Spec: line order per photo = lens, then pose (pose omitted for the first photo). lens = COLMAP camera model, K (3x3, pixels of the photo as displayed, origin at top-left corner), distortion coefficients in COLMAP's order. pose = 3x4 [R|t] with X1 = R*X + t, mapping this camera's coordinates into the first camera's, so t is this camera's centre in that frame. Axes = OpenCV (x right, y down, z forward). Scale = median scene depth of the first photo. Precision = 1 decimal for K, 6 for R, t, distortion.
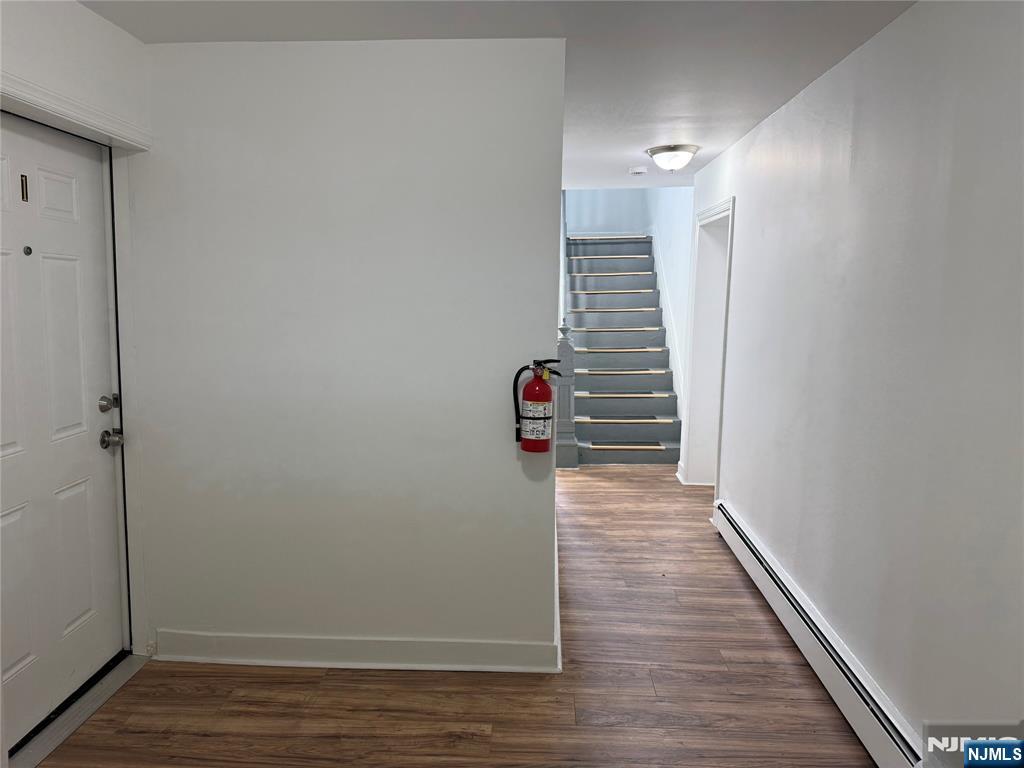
lens RADIAL K [[700.5, 0, 512.0], [0, 700.5, 384.0], [0, 0, 1]] dist [0.027463, -0.000936]
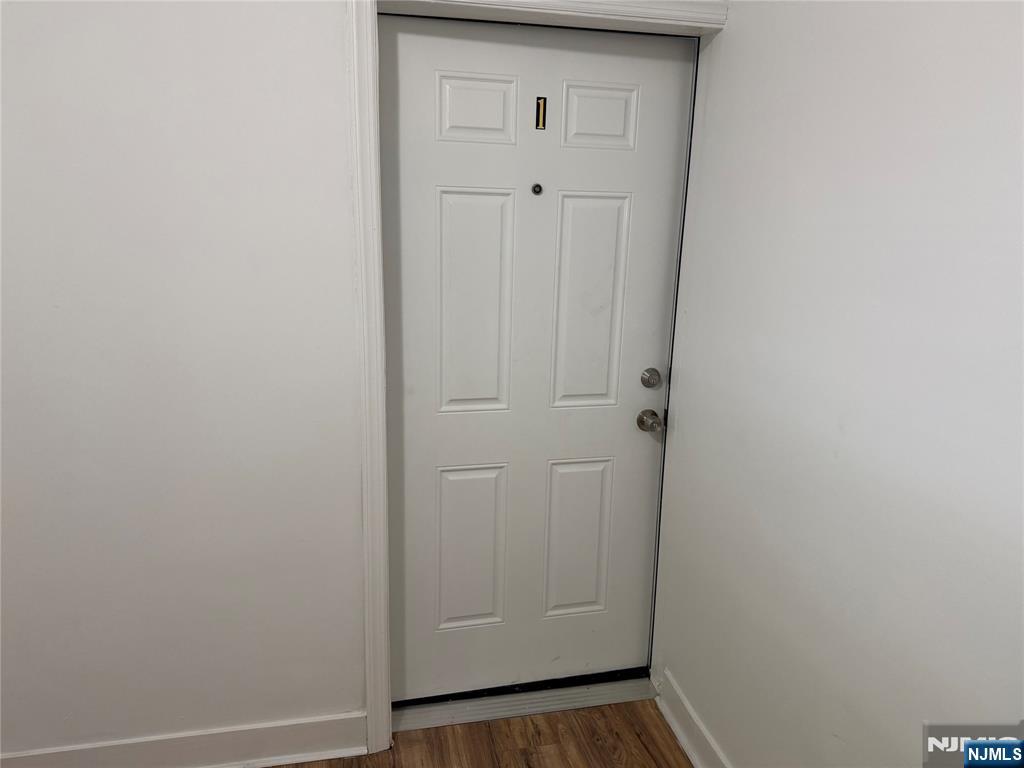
lens RADIAL K [[700.5, 0, 512.0], [0, 700.5, 384.0], [0, 0, 1]] dist [0.027463, -0.000936]
pose [[0.266956, 0.203244, -0.942033, 0.145902], [-0.142233, 0.975112, 0.170075, -0.081720], [0.953155, 0.088585, 0.289220, 0.638387]]
